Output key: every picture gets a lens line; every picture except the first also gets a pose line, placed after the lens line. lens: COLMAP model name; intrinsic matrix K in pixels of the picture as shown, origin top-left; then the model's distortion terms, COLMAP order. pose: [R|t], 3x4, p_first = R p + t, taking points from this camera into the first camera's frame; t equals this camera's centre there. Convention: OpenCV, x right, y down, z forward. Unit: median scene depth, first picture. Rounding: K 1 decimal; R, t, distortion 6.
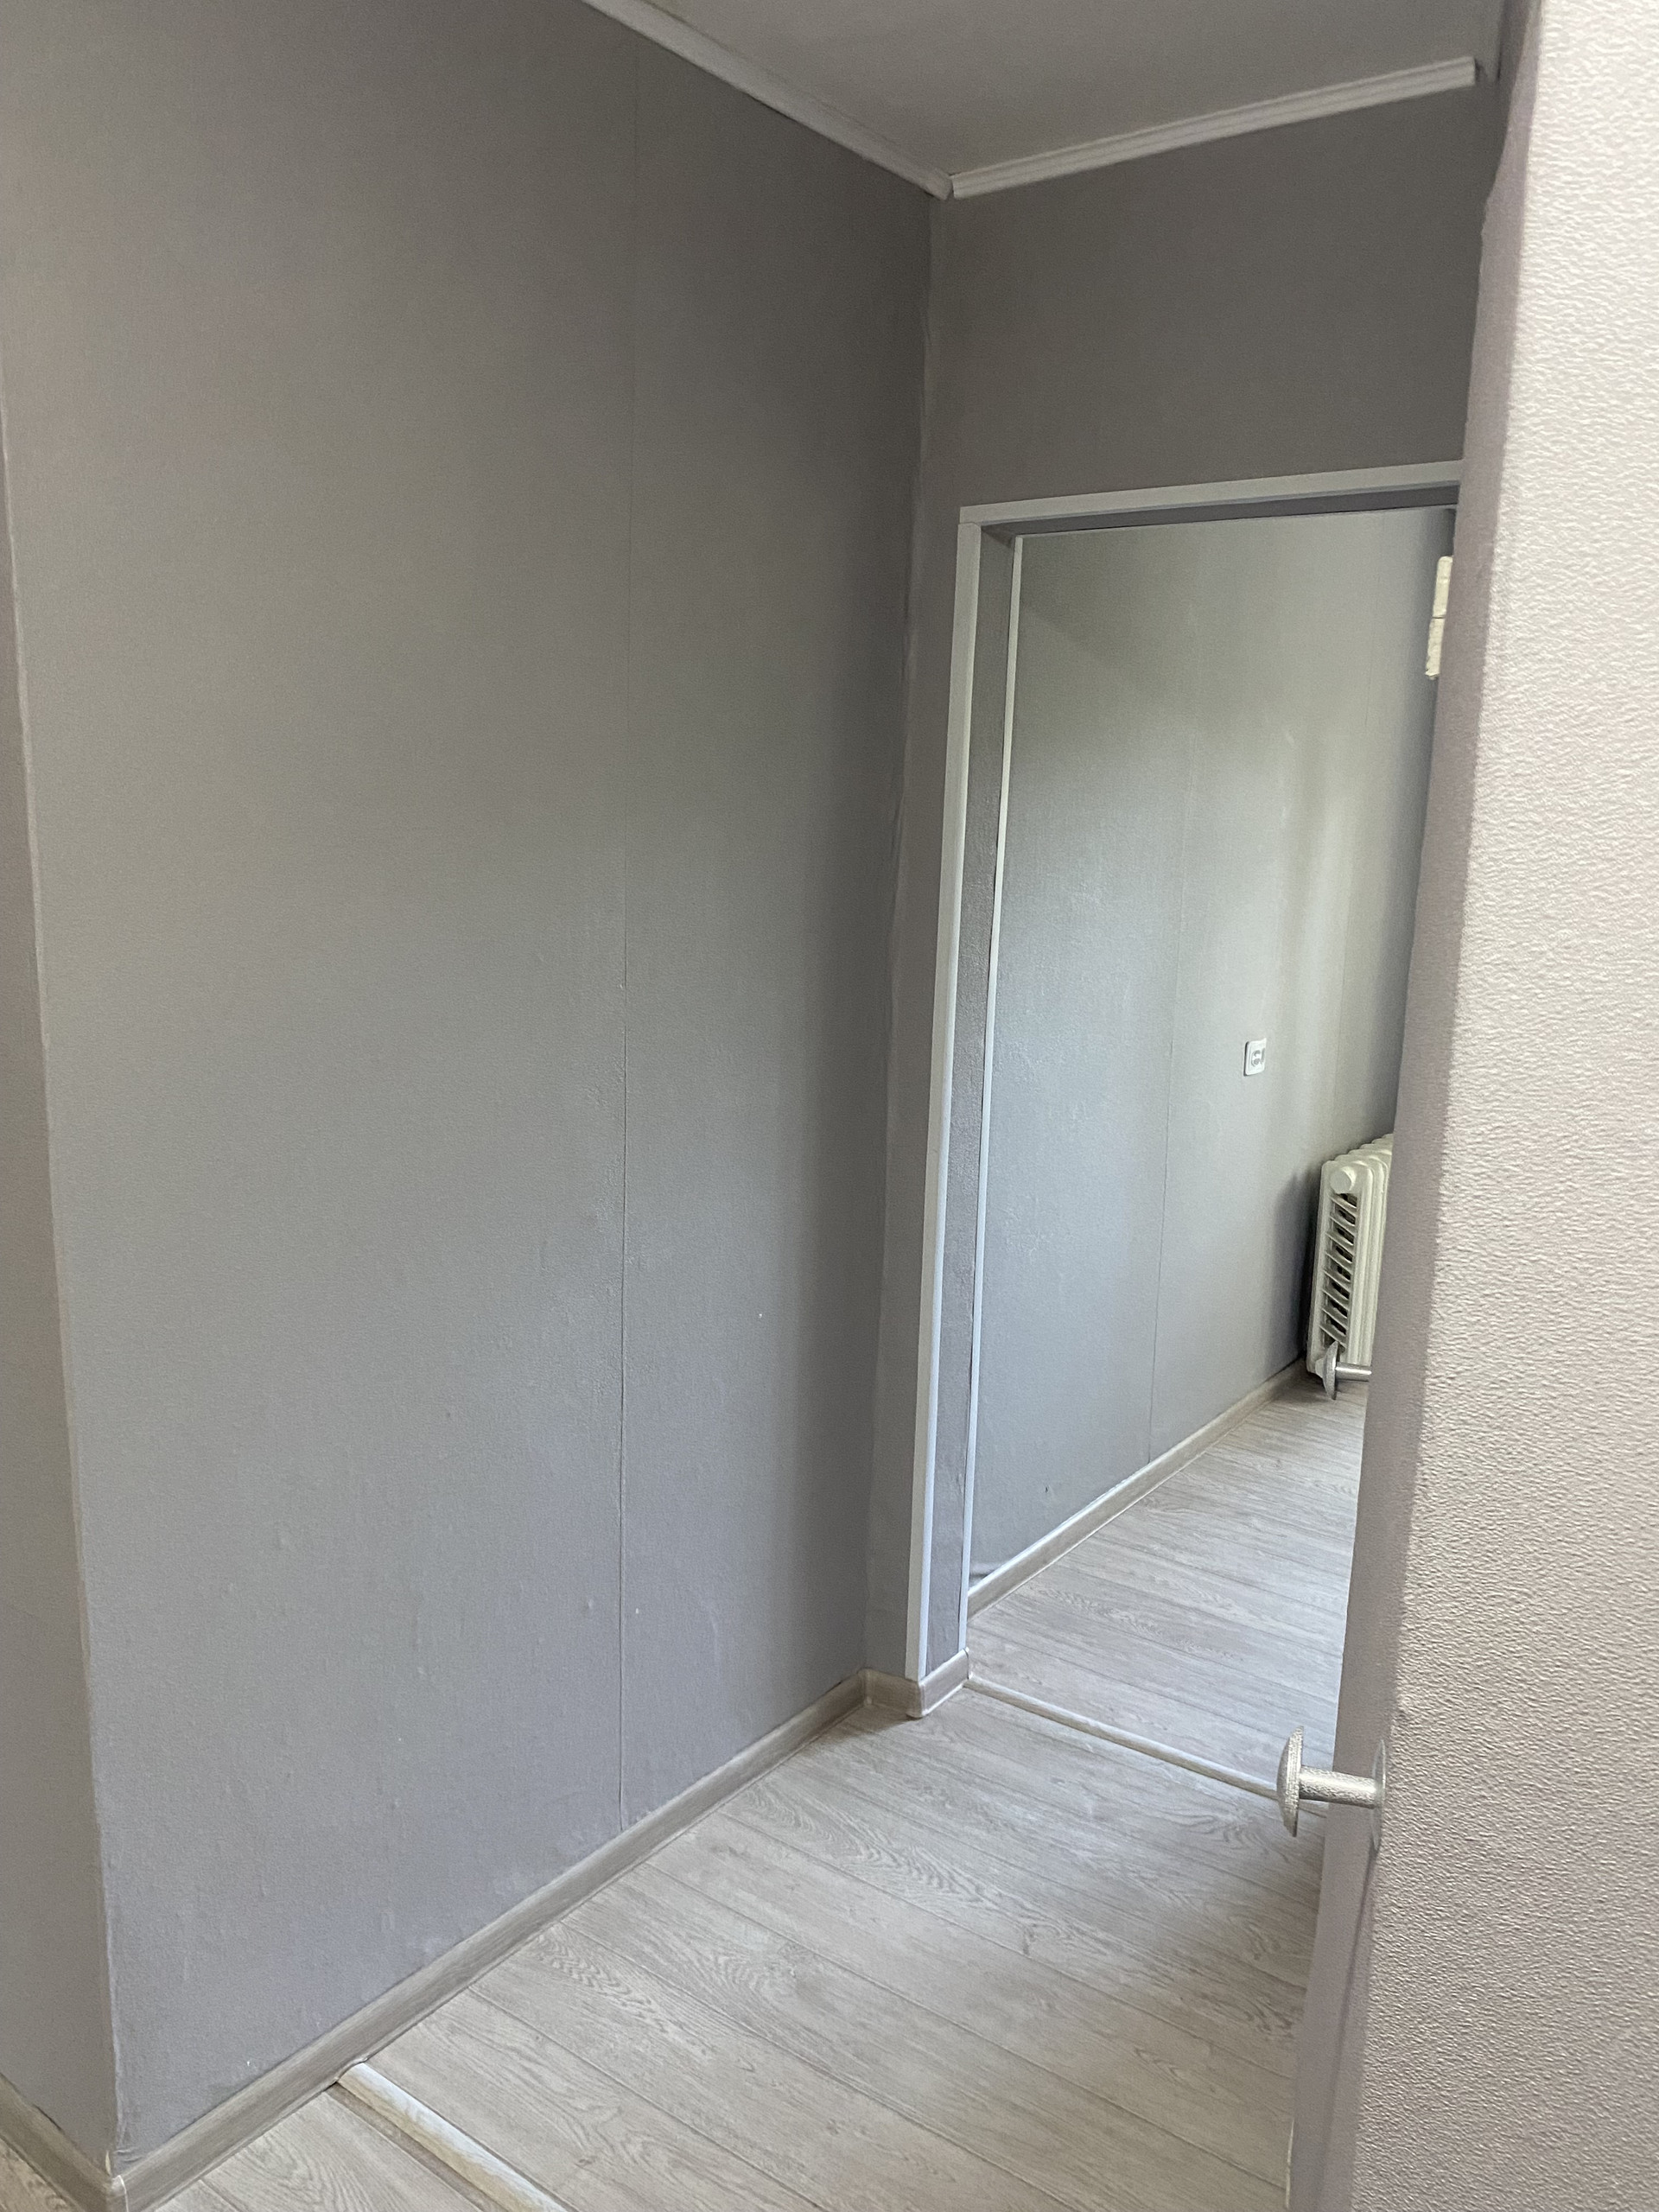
lens RADIAL K [[1663.0, 0, 829.5], [0, 1663.0, 1106.0], [0, 0, 1]] dist [-0.004932, 0.001775]
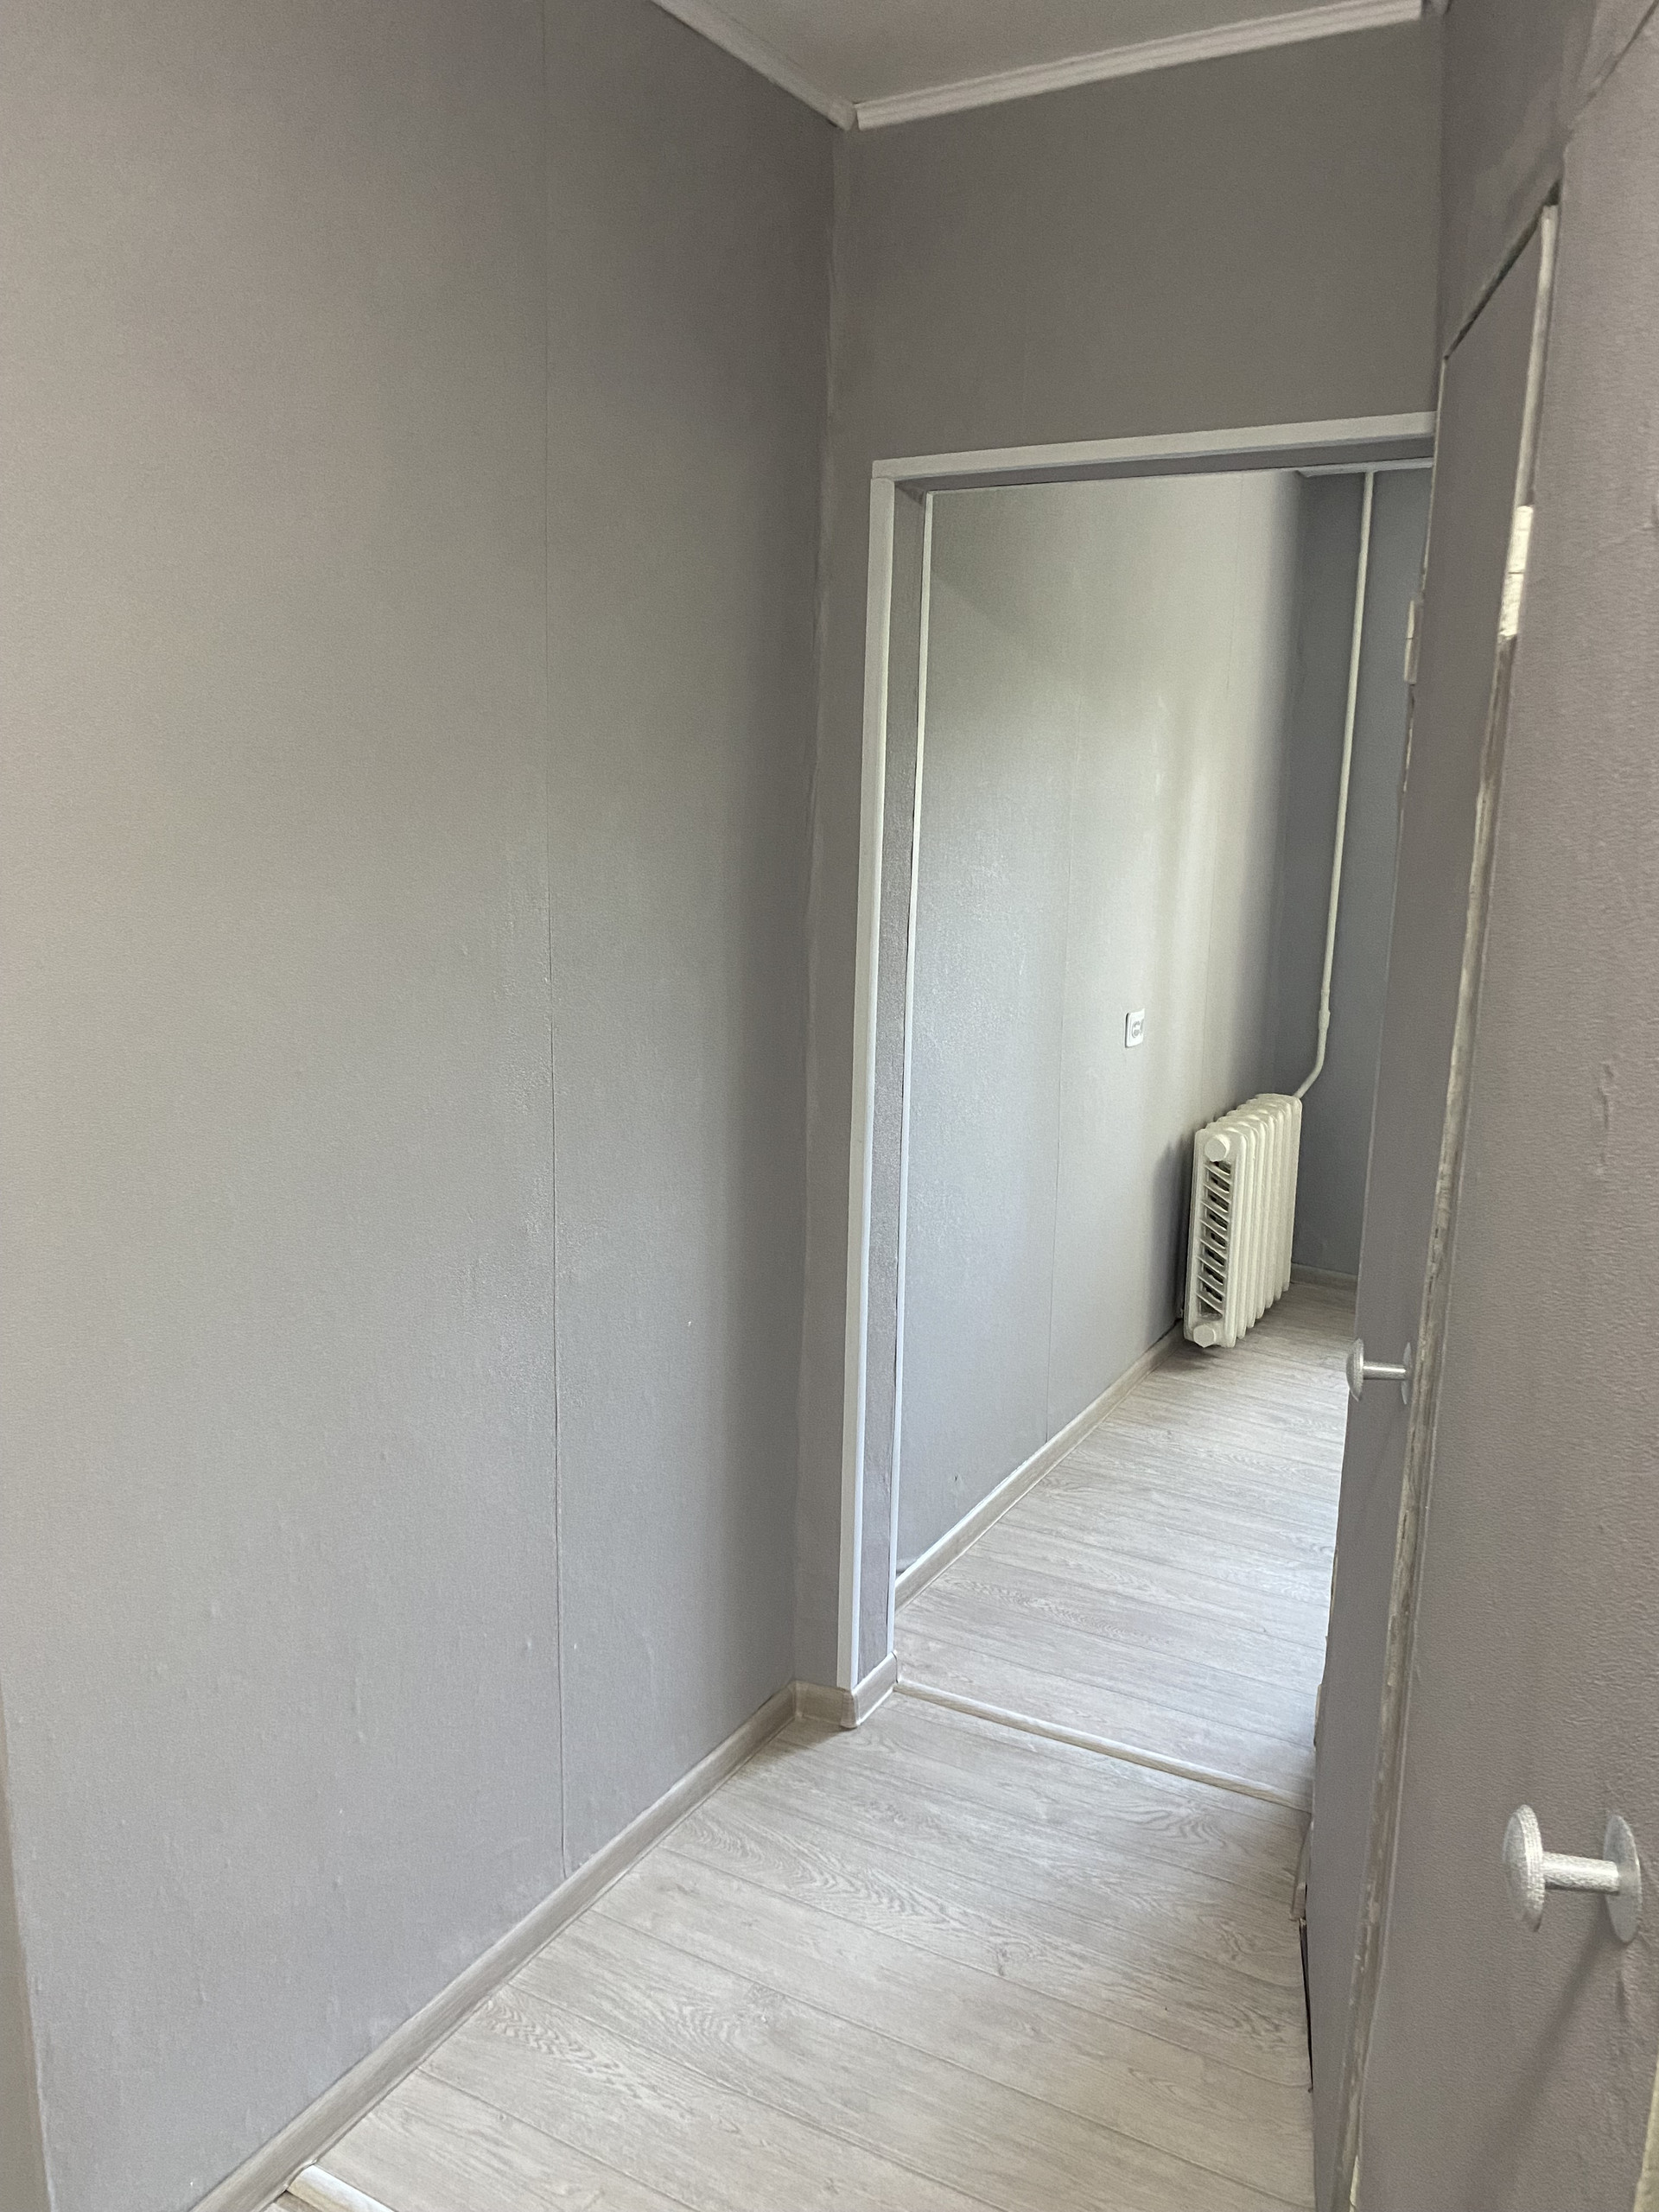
lens RADIAL K [[1660.9, 0, 804.9], [0, 1660.9, 1108.9], [0, 0, 1]] dist [0.000941, -0.005294]
pose [[0.993871, -0.032694, 0.105598, -0.071404], [0.030541, 0.999293, 0.021947, -0.013870], [-0.106241, -0.018587, 0.994167, 0.058171]]
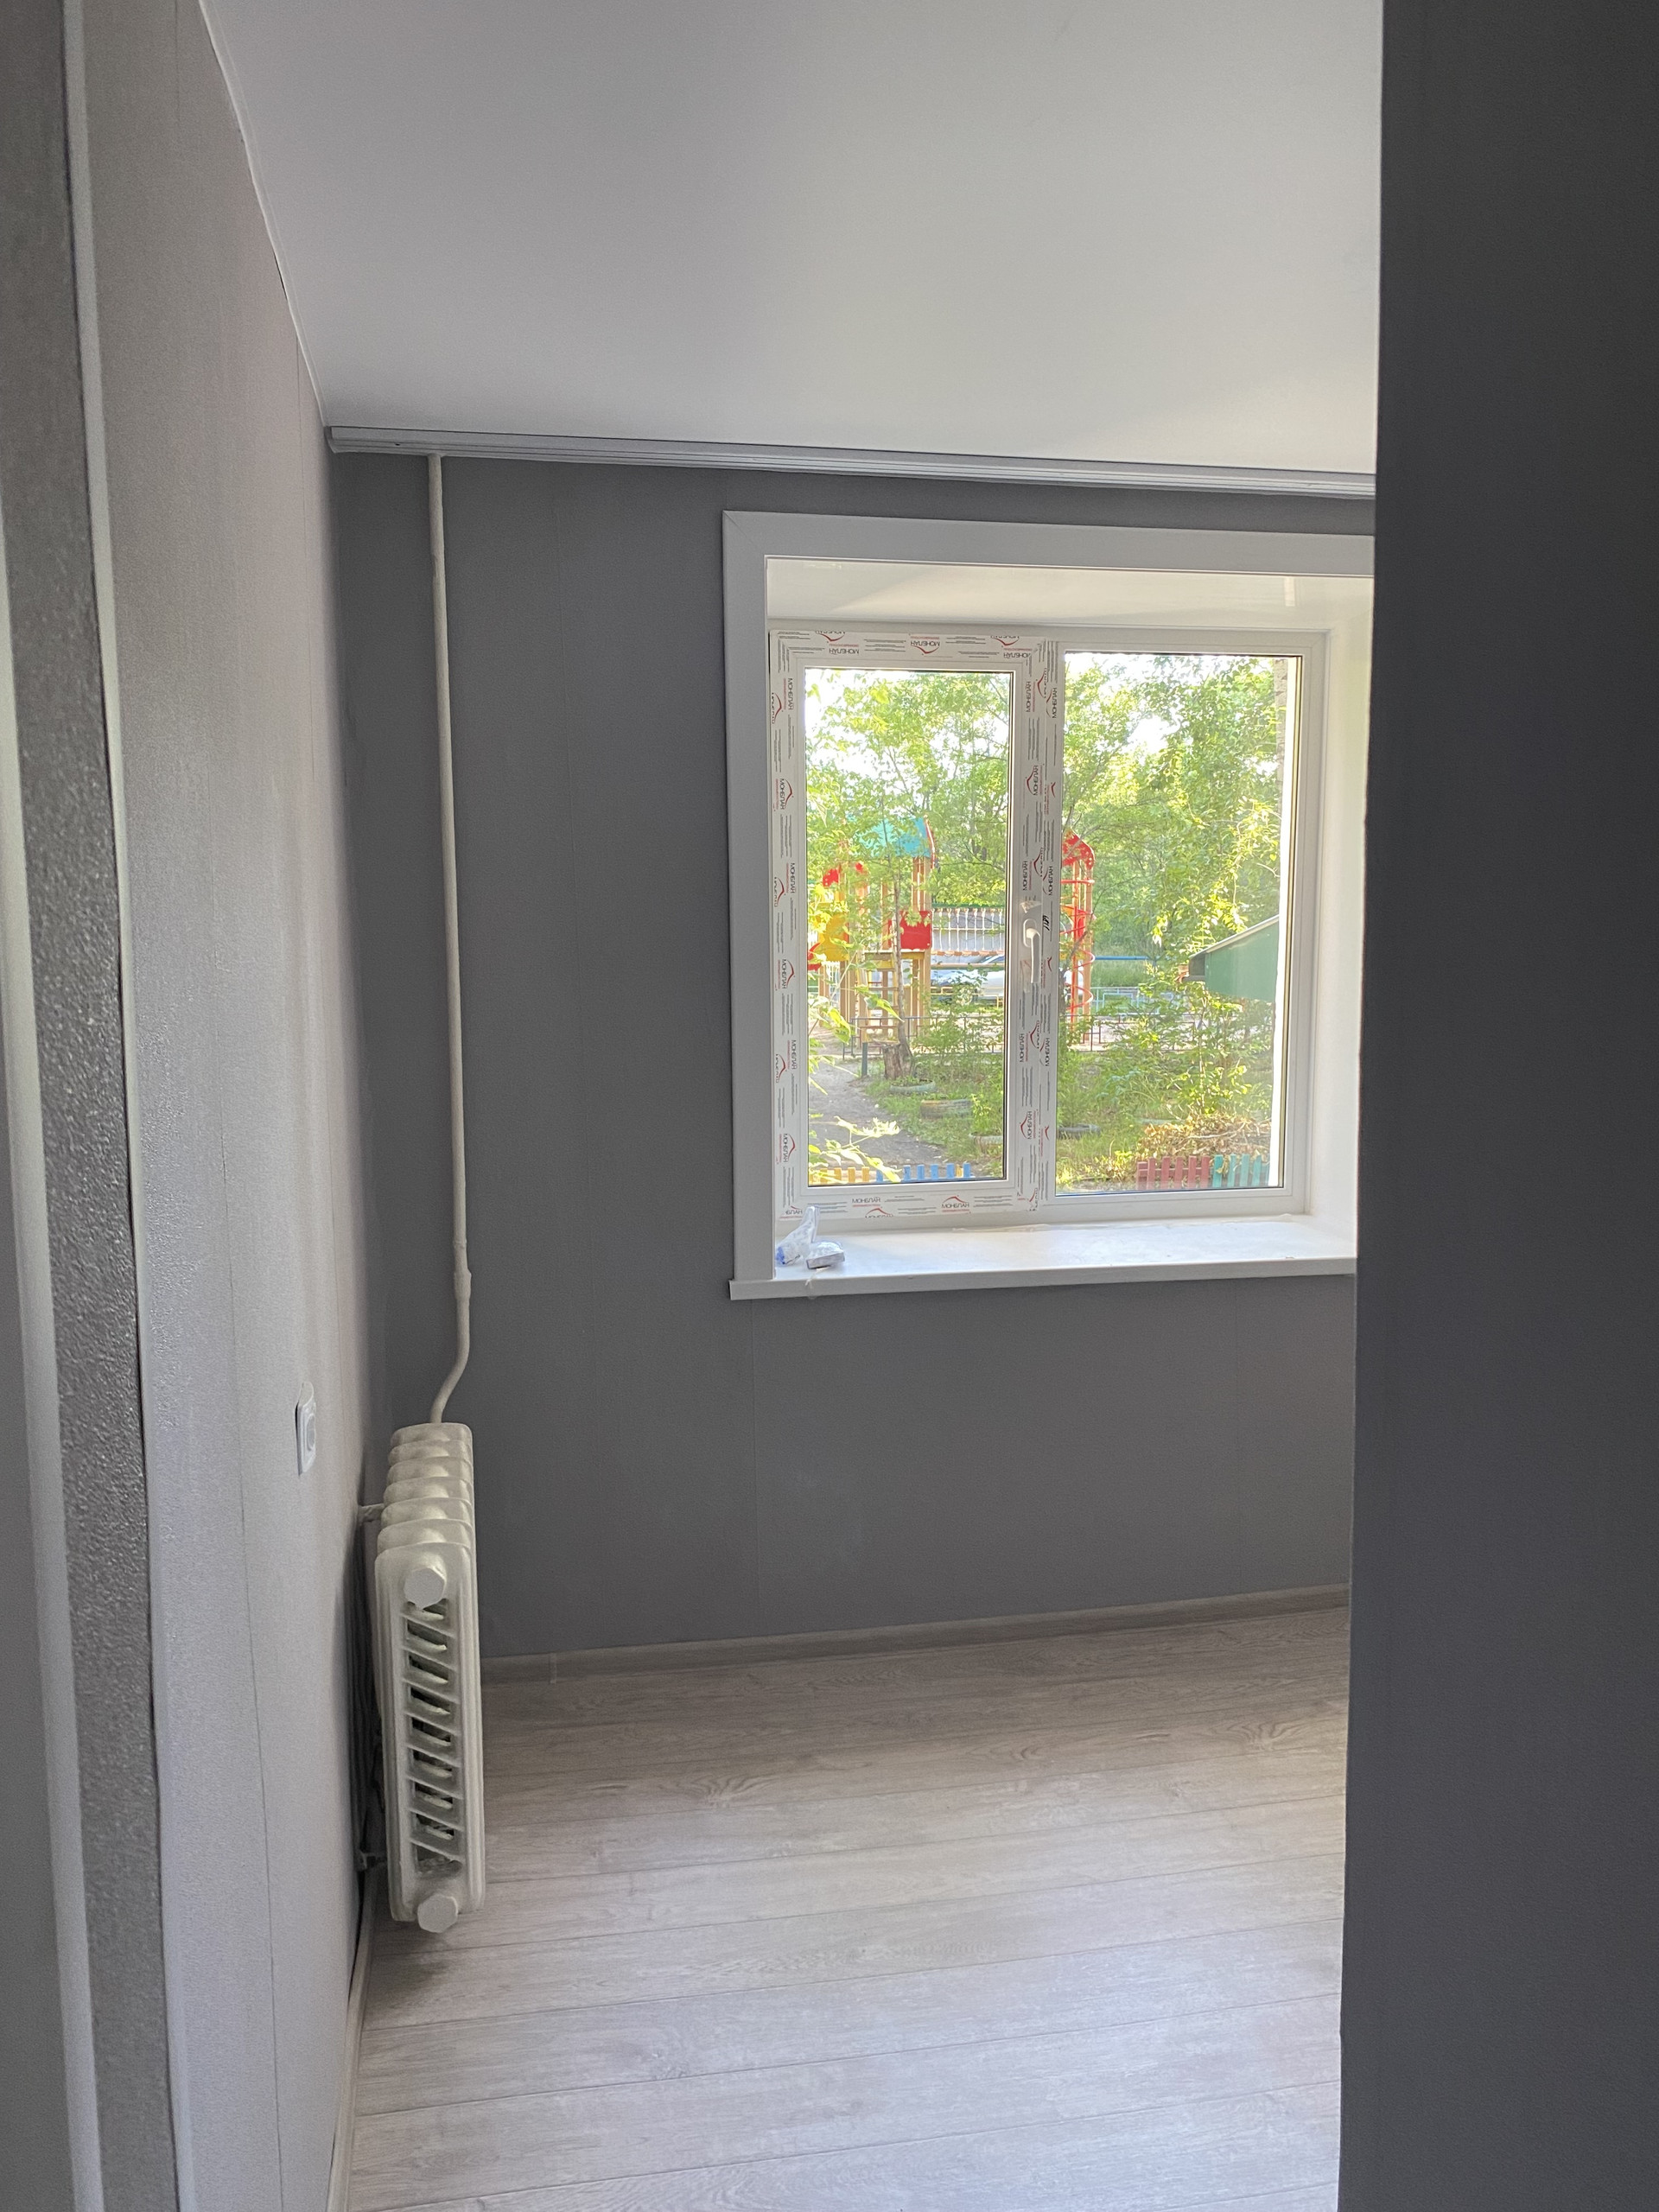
lens RADIAL K [[1710.6, 0, 829.5], [0, 1710.6, 1106.0], [0, 0, 1]] dist [-0.003315, -0.004073]
pose [[0.682332, -0.118721, 0.721338, 0.012426], [0.157689, 0.987399, 0.013347, -0.166818], [-0.713832, 0.104640, 0.692455, 0.830006]]
